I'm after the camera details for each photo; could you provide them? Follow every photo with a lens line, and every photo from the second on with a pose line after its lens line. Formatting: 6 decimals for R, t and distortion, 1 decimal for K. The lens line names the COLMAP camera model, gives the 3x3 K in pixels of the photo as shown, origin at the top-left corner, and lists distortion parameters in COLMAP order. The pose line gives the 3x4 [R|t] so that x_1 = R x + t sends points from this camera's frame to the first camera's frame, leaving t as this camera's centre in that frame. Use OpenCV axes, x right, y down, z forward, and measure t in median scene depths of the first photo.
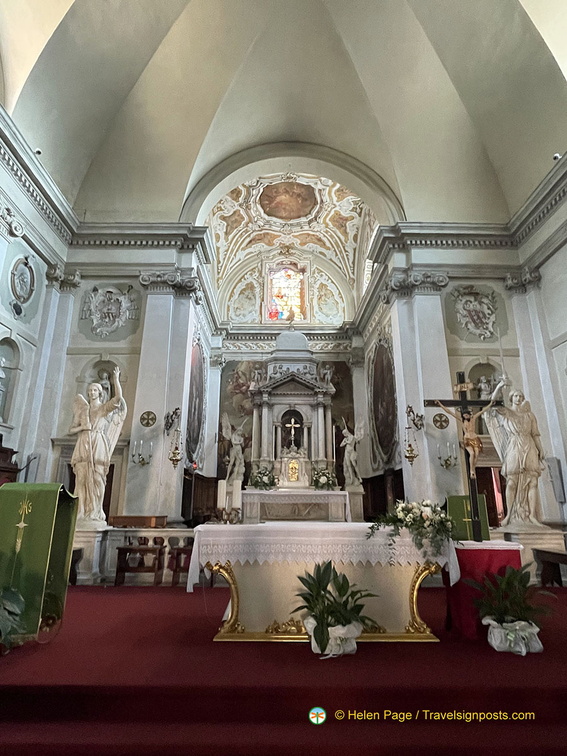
lens RADIAL K [[438.3, 0, 285.0], [0, 438.3, 375.9], [0, 0, 1]] dist [-0.010059, -0.006635]
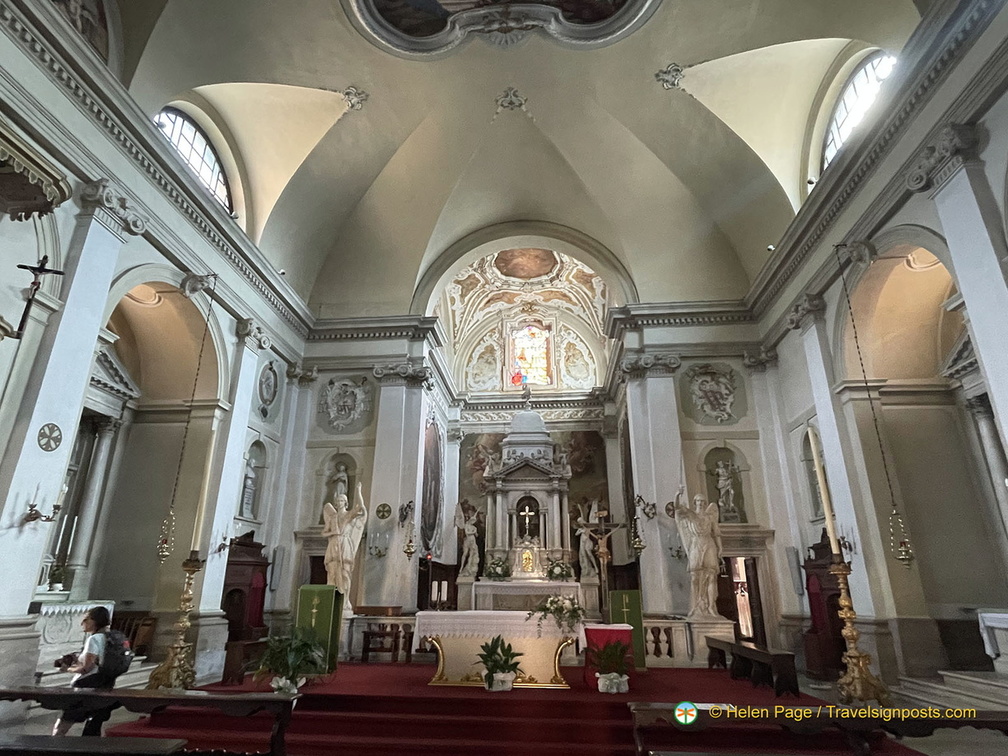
lens RADIAL K [[584.4, 0, 499.7], [0, 584.4, 381.7], [0, 0, 1]] dist [-0.010059, -0.006635]
pose [[0.994528, -0.034029, -0.098770, 0.099386], [0.027842, 0.997603, -0.063354, -0.104017], [0.100689, 0.060258, 0.993092, -0.335530]]
